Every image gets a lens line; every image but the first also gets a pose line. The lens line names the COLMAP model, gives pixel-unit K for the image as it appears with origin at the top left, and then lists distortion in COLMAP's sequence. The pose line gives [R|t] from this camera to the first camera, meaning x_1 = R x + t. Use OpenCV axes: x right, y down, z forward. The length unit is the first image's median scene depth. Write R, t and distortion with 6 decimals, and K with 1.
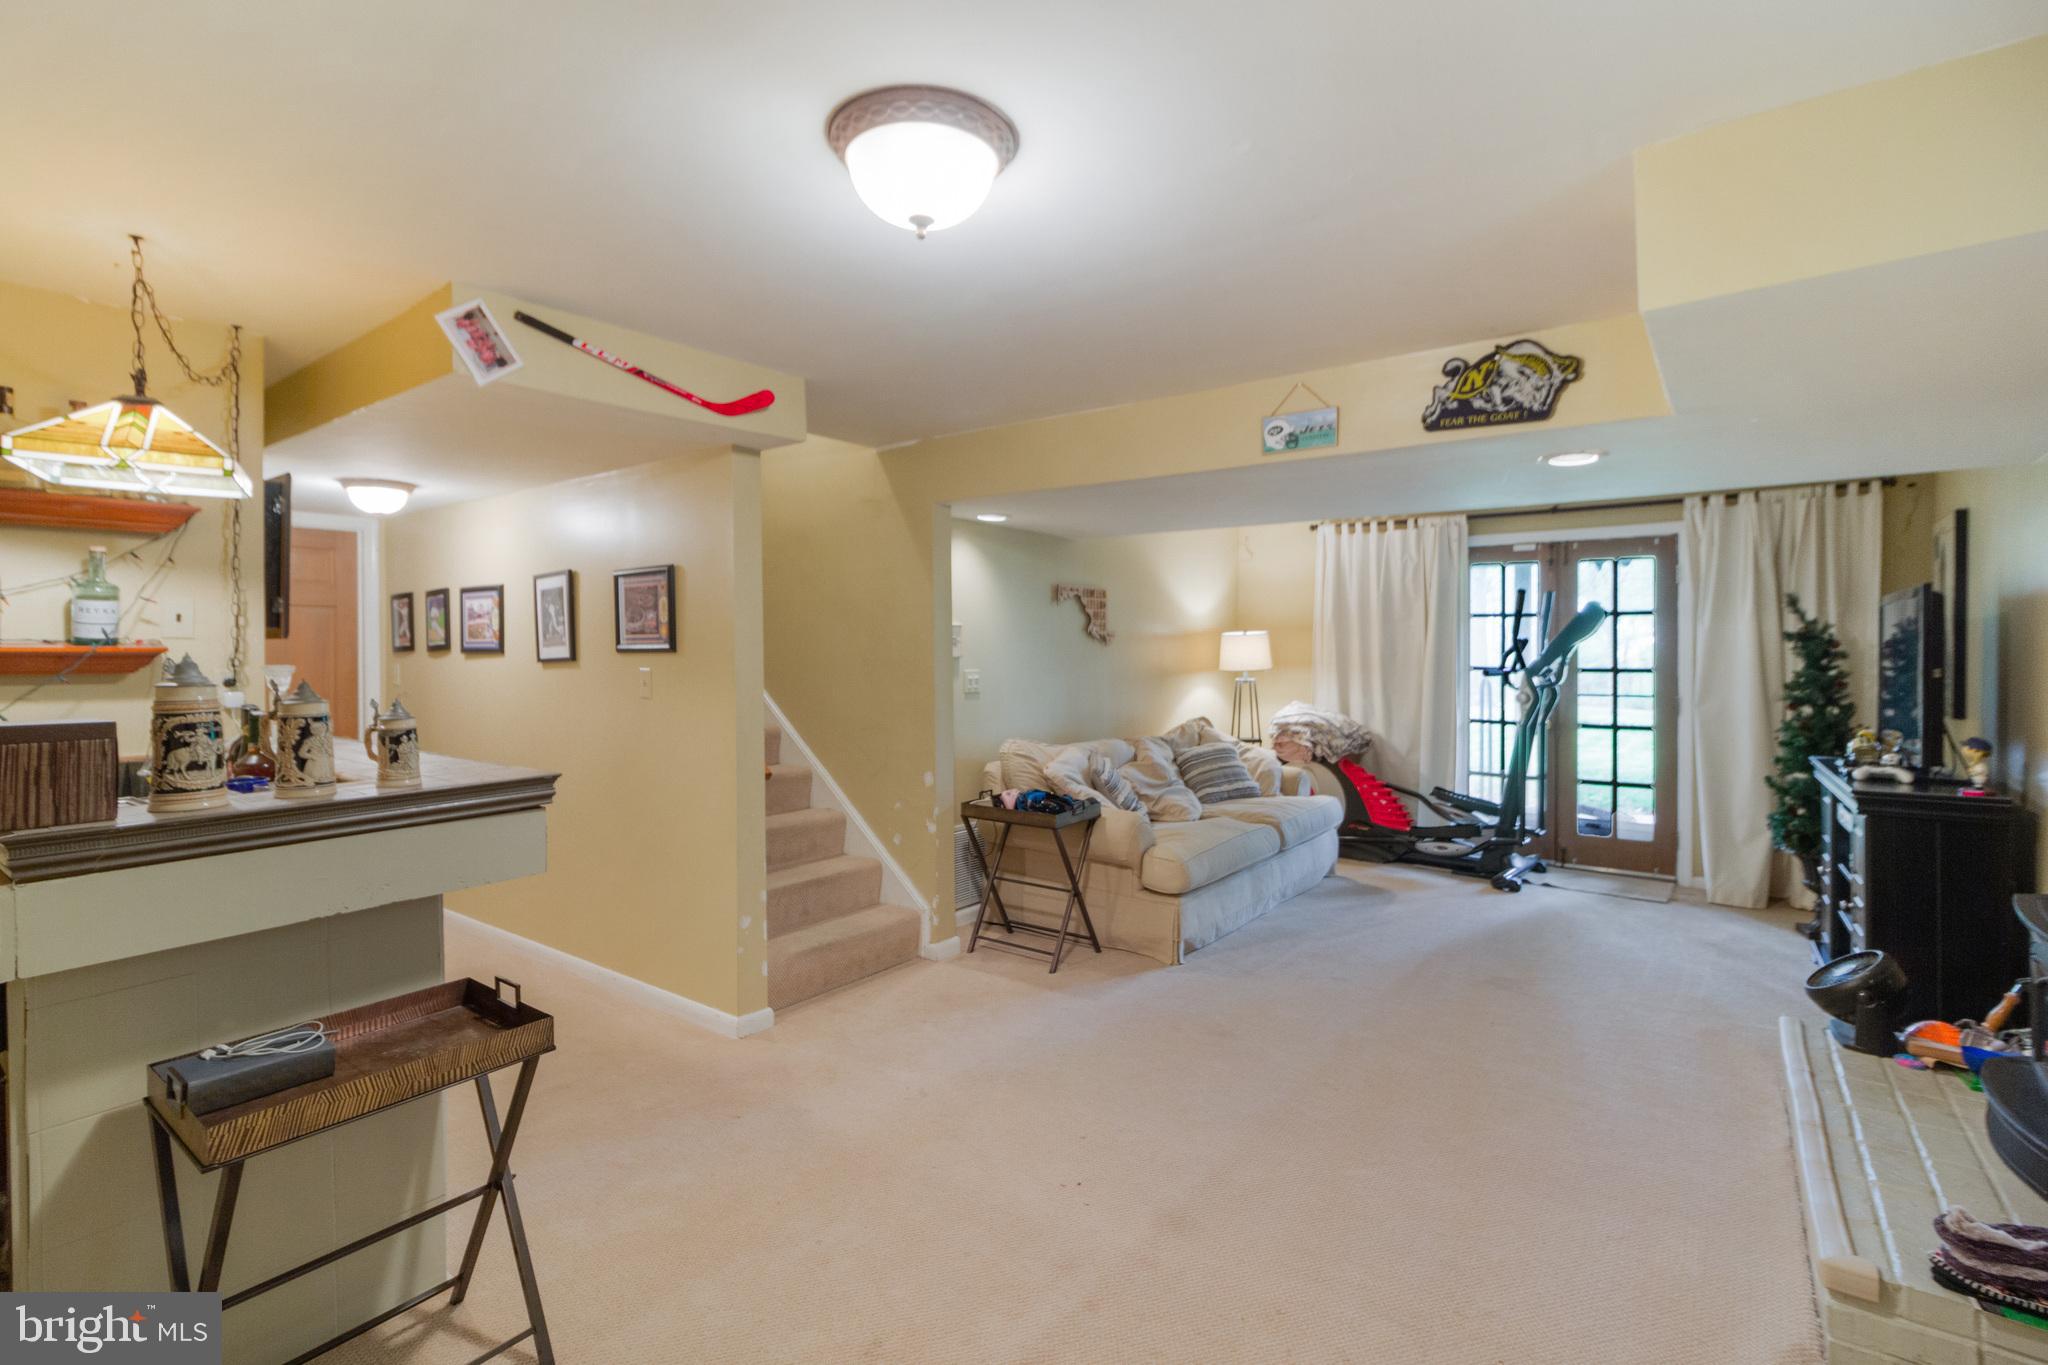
lens RADIAL K [[947.8, 0, 1012.0], [0, 947.8, 662.6], [0, 0, 1]] dist [-0.000056, -0.000648]
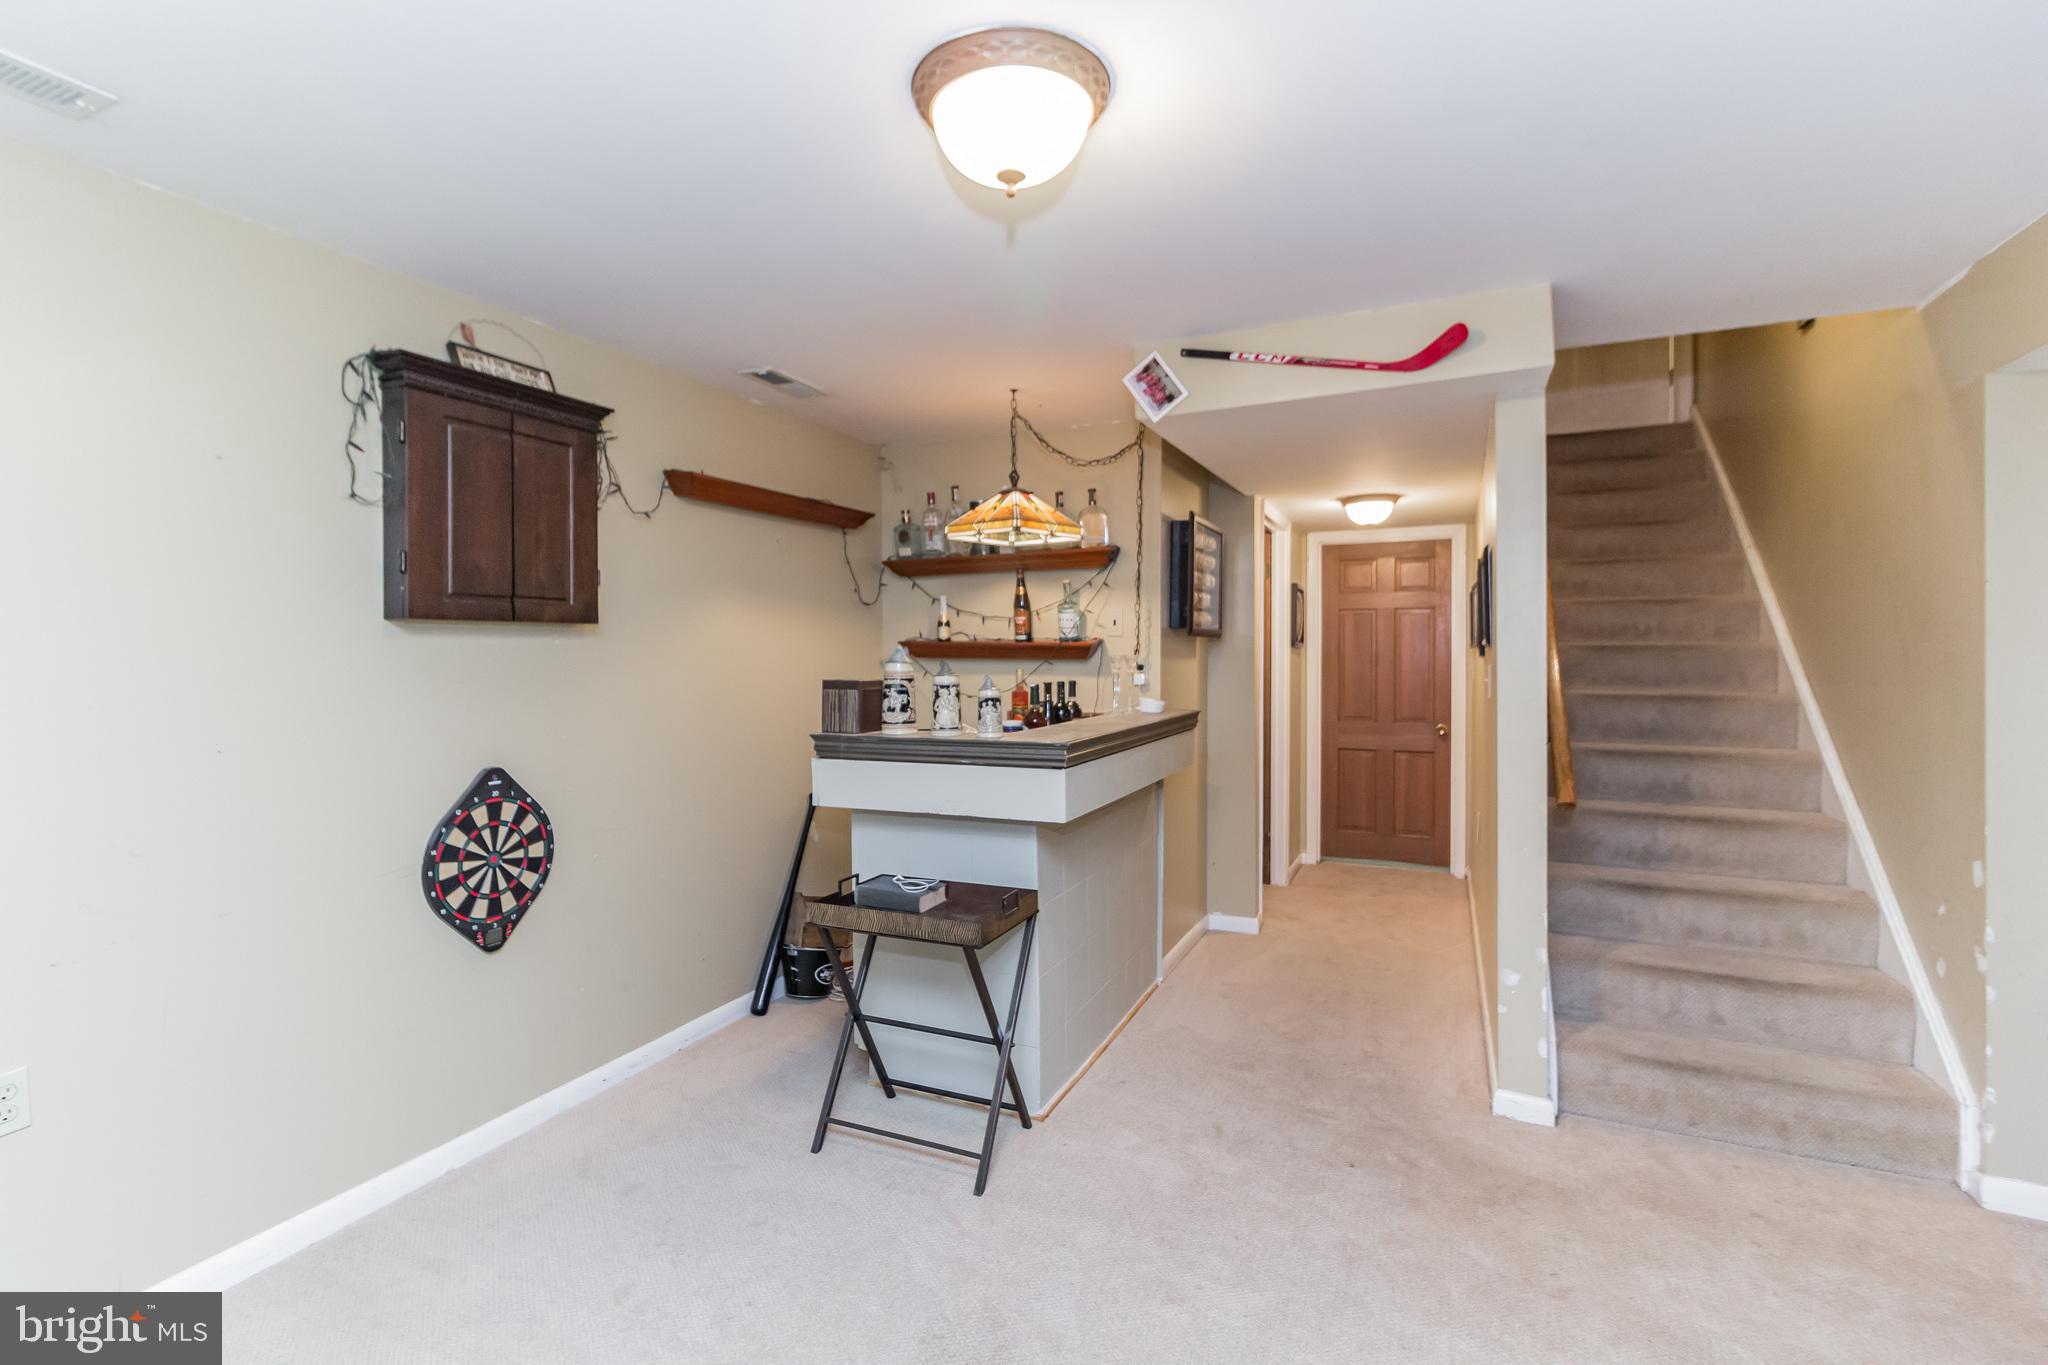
lens RADIAL K [[947.8, 0, 1012.0], [0, 947.8, 662.6], [0, 0, 1]] dist [-0.000056, -0.000648]
pose [[0.199430, 0.015709, -0.979786, 0.592238], [-0.013175, 0.999824, 0.013349, -0.001463], [0.979824, 0.010247, 0.199601, 0.586837]]
